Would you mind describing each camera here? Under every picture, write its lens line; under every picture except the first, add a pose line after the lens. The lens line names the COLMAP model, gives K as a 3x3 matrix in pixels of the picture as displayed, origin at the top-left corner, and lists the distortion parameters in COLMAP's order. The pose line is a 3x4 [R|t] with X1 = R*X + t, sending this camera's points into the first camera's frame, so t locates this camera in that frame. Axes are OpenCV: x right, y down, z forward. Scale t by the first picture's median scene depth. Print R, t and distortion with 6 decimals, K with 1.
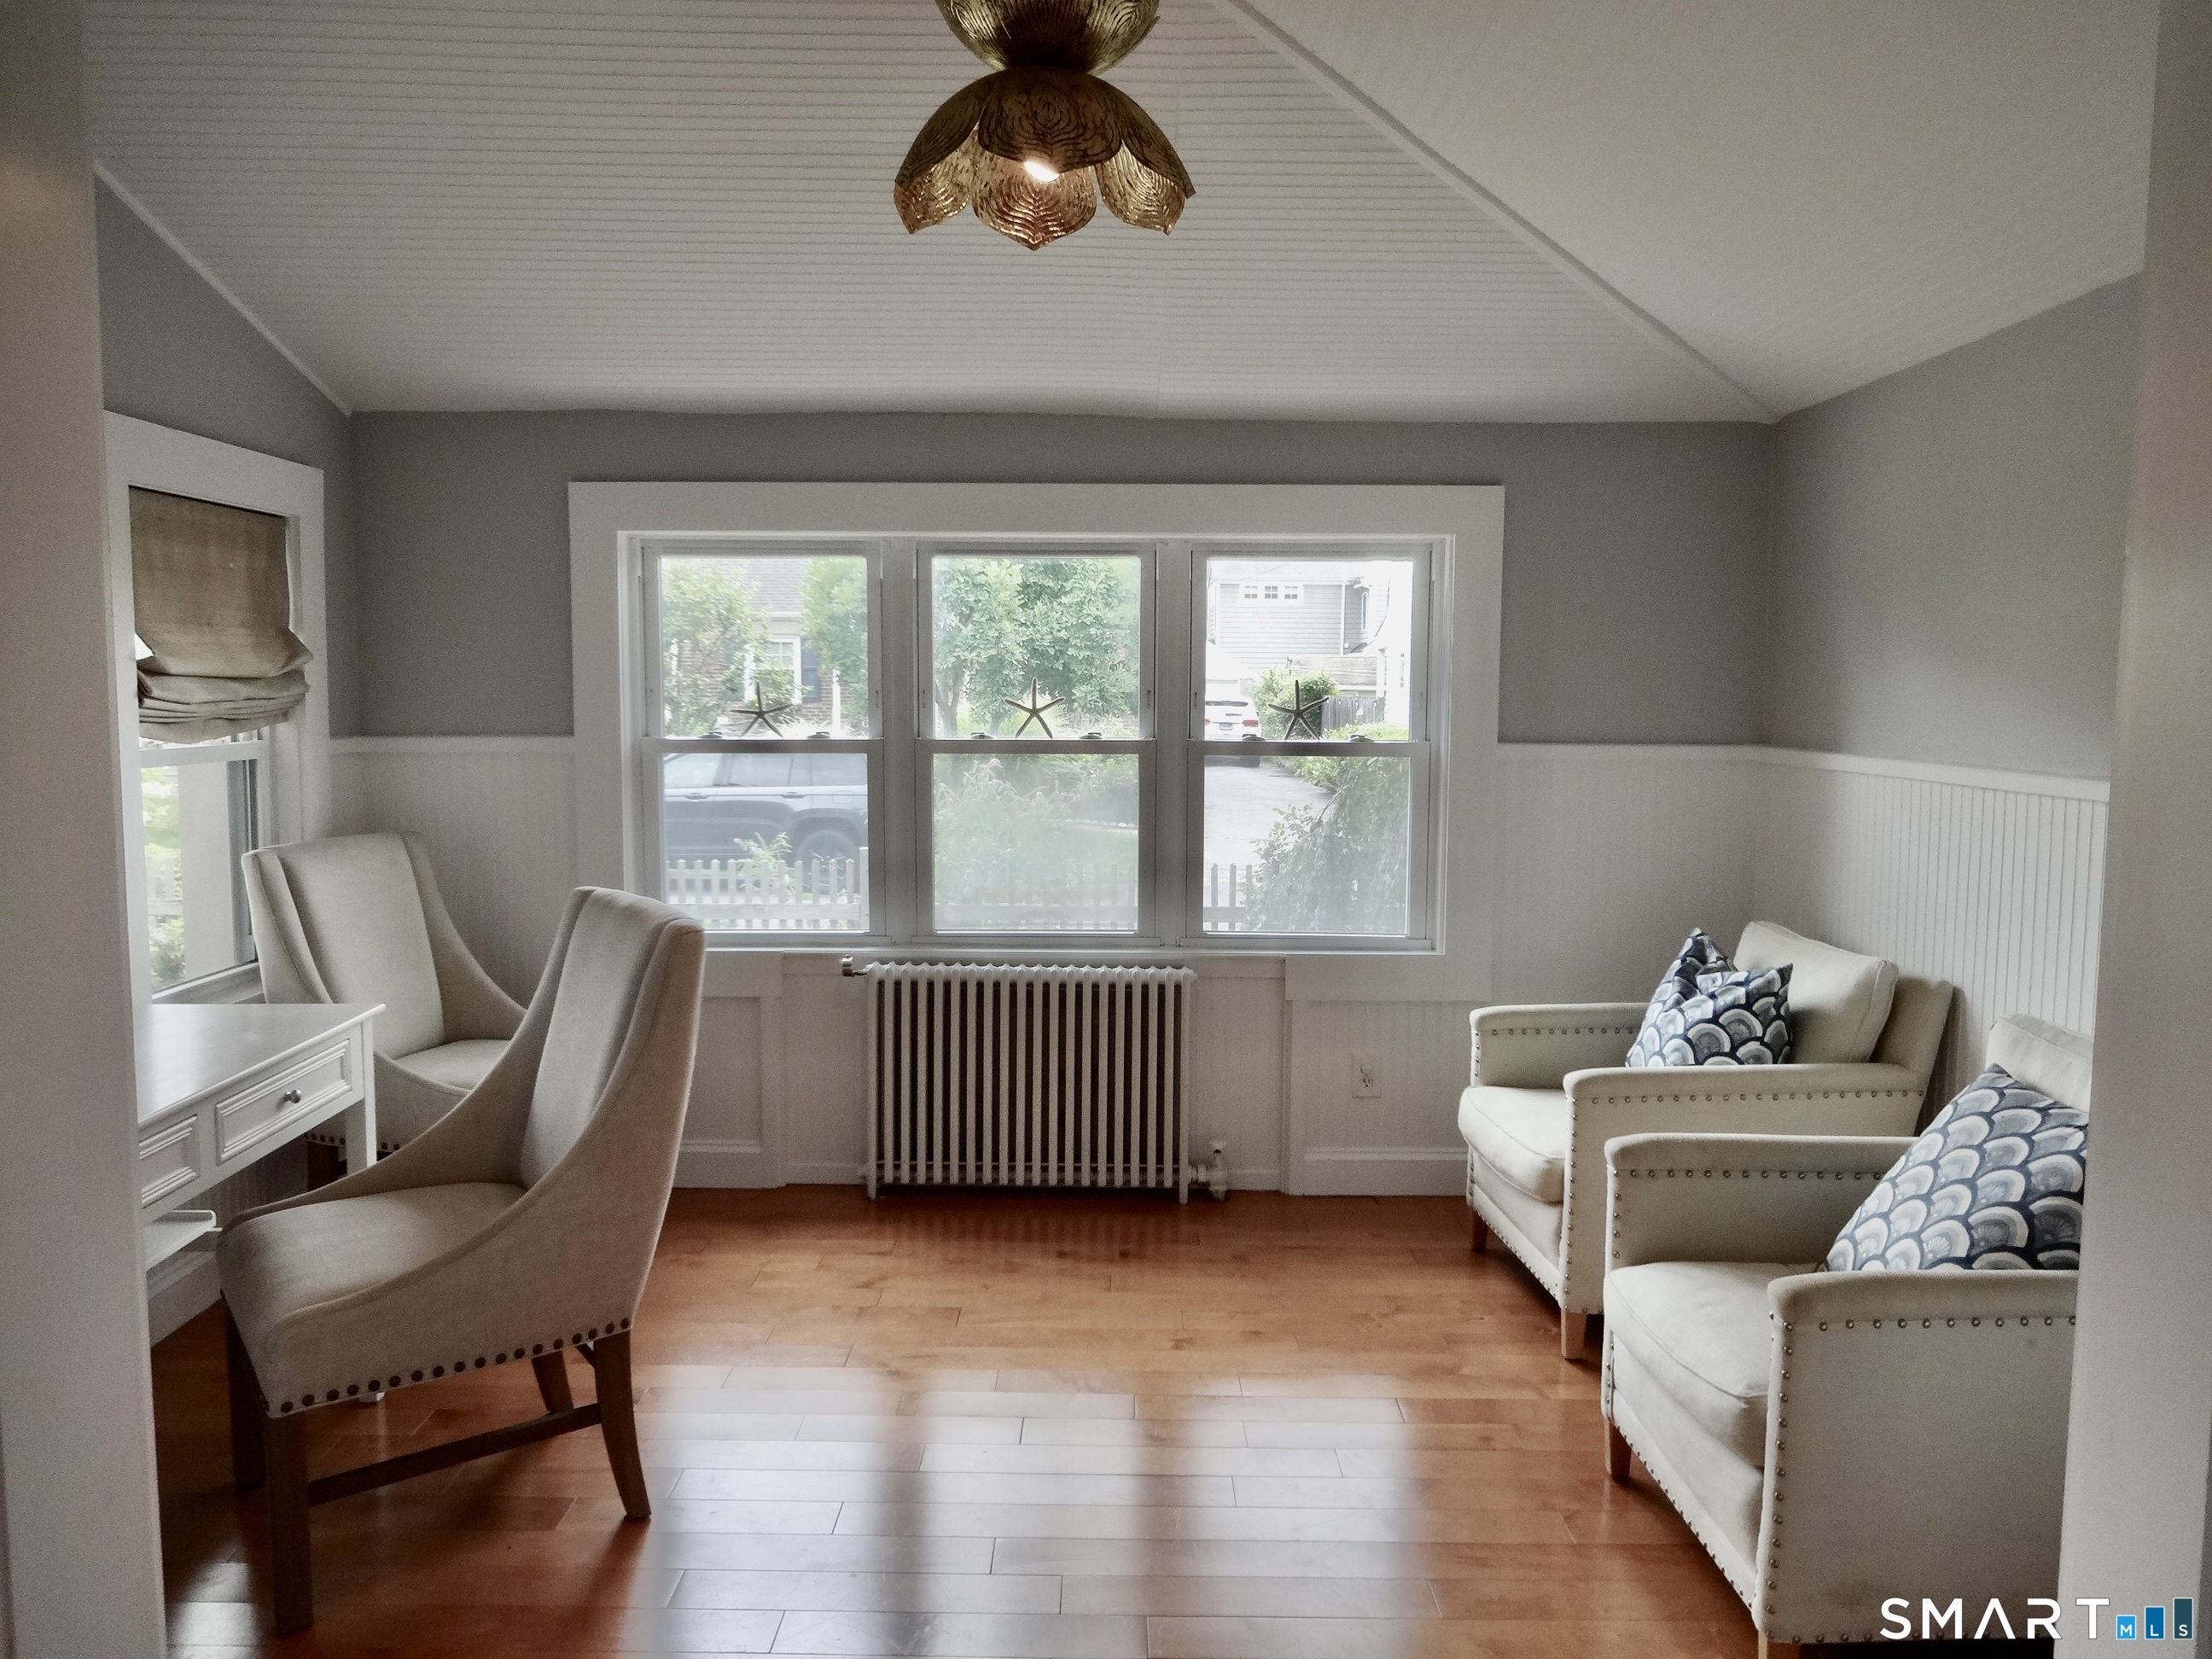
lens RADIAL K [[1643.6, 0, 1105.7], [0, 1643.6, 808.2], [0, 0, 1]] dist [-0.007224, 0.004295]
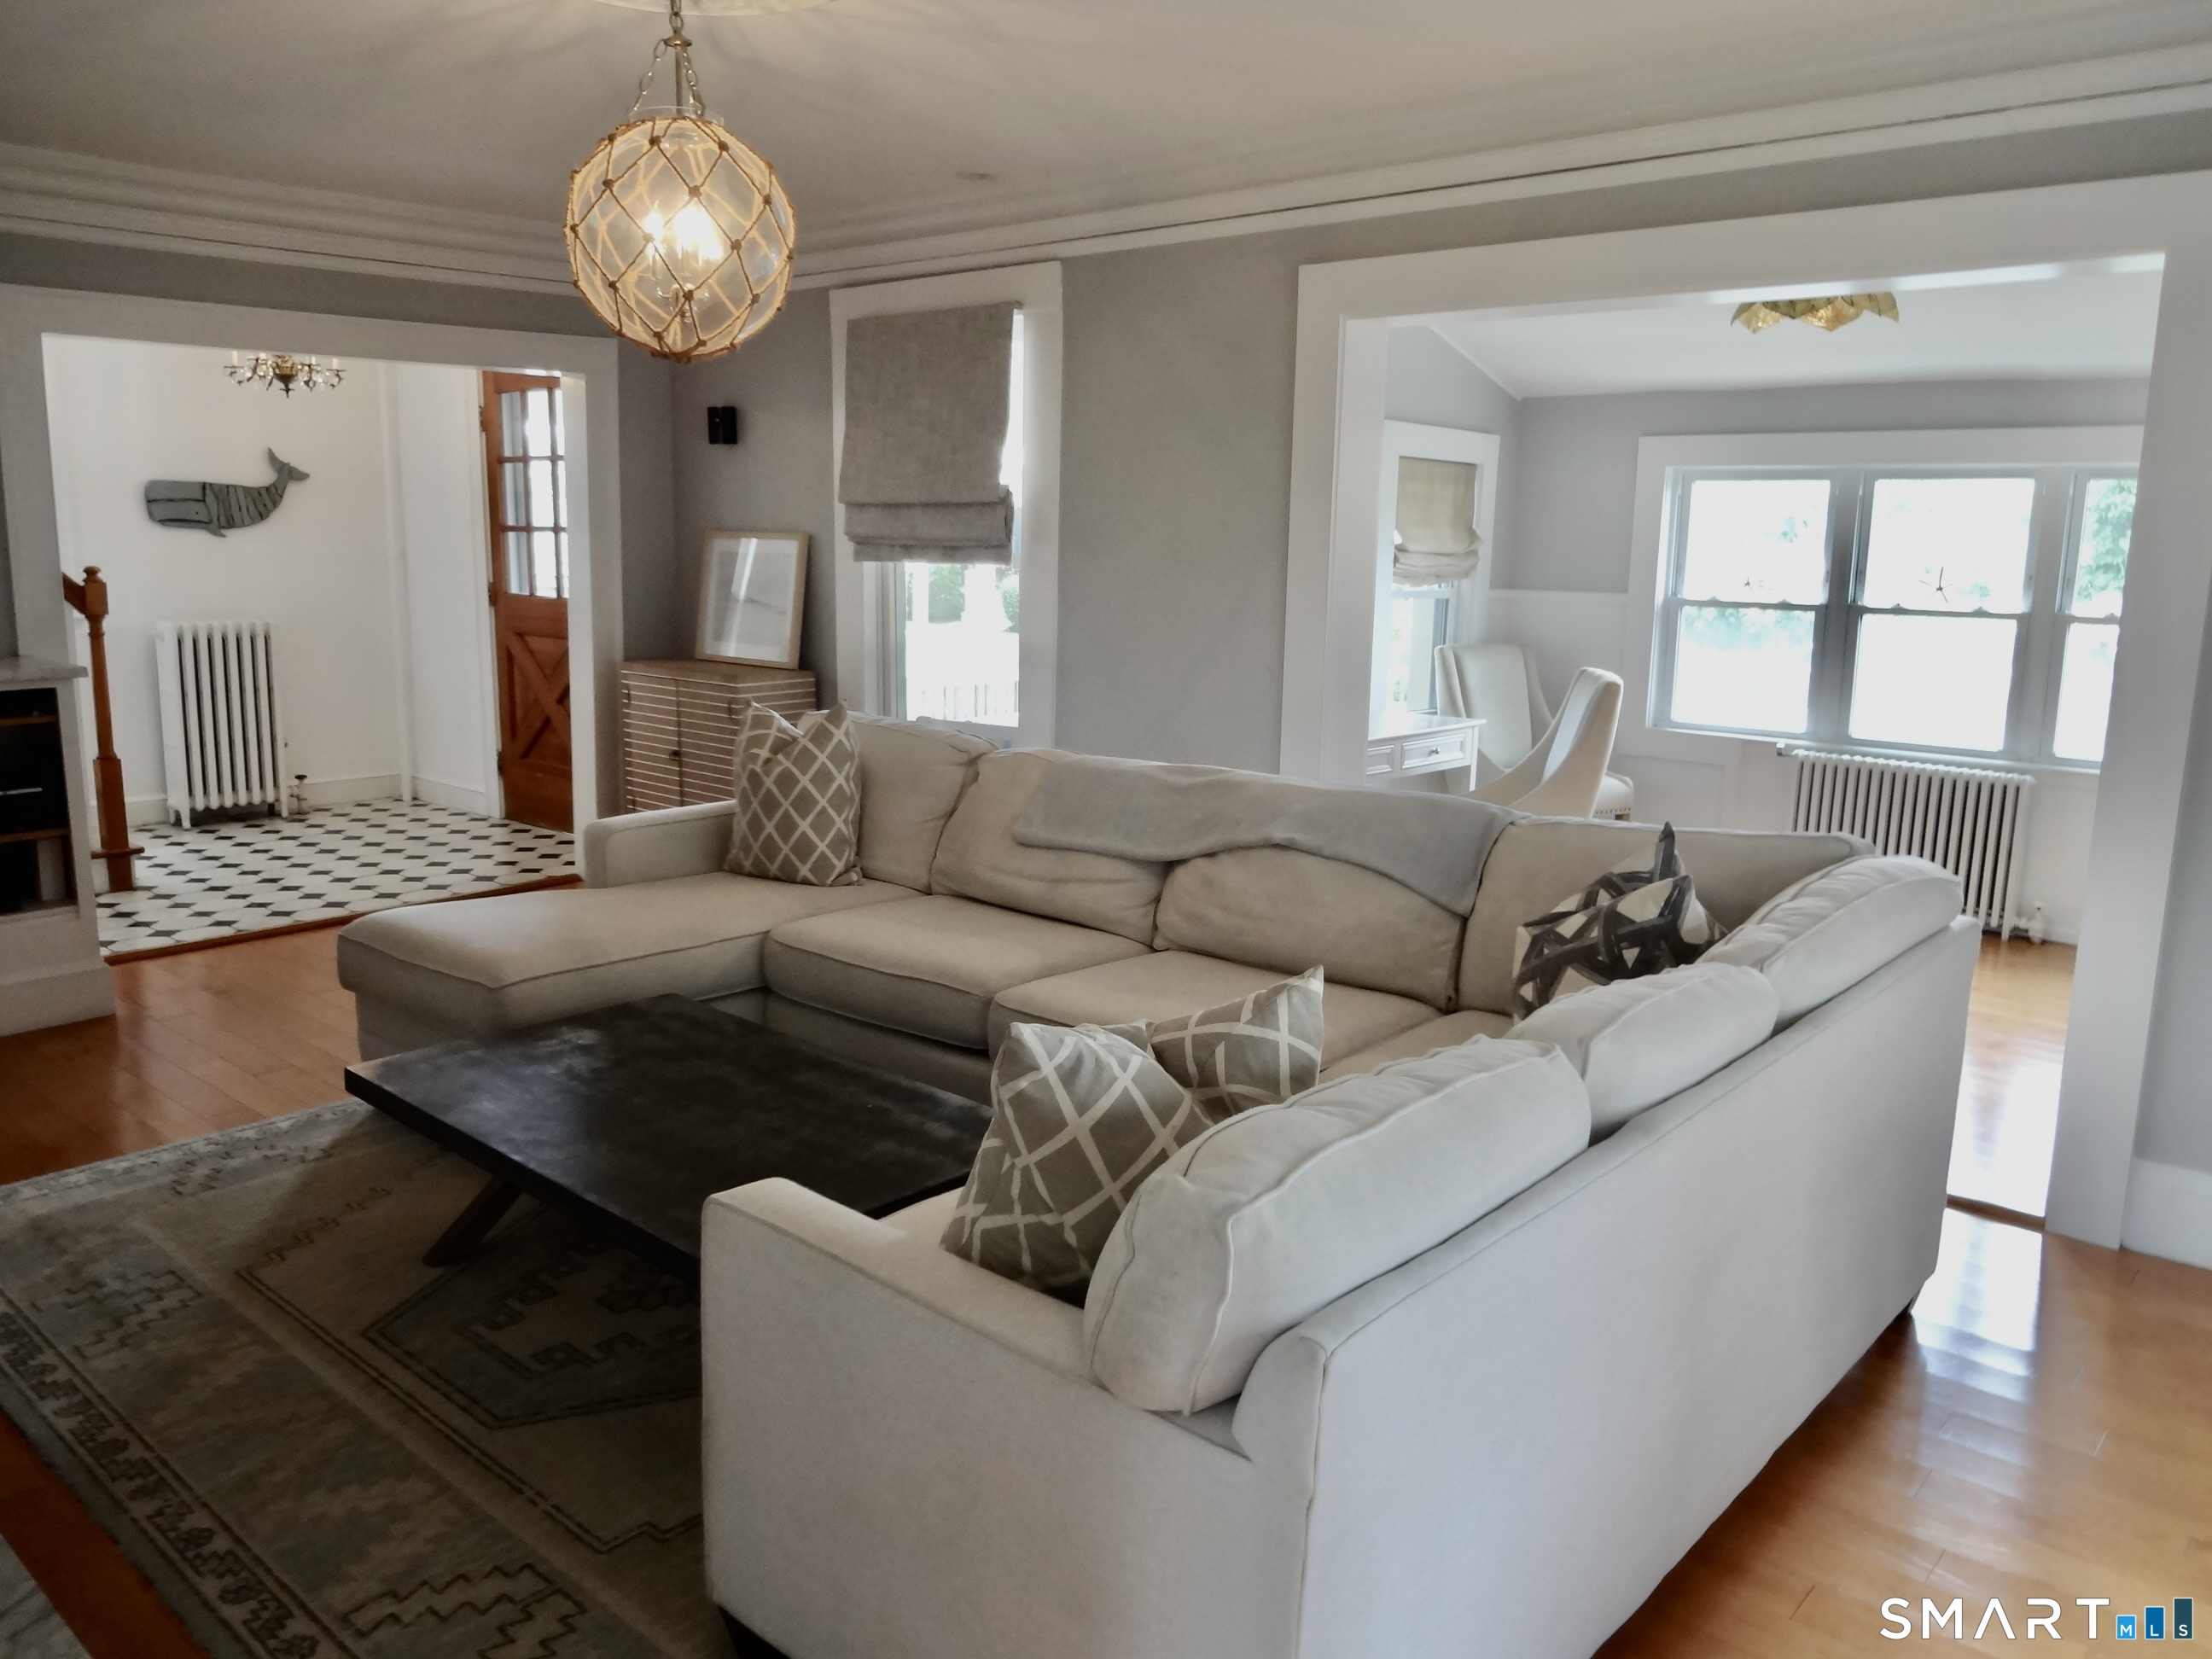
lens RADIAL K [[1643.6, 0, 1105.7], [0, 1643.6, 808.2], [0, 0, 1]] dist [-0.007224, 0.004295]
pose [[0.750826, 0.120434, -0.649428, 0.411026], [-0.073415, 0.992360, 0.099153, 0.048588], [0.656408, -0.026769, 0.753931, -0.638524]]
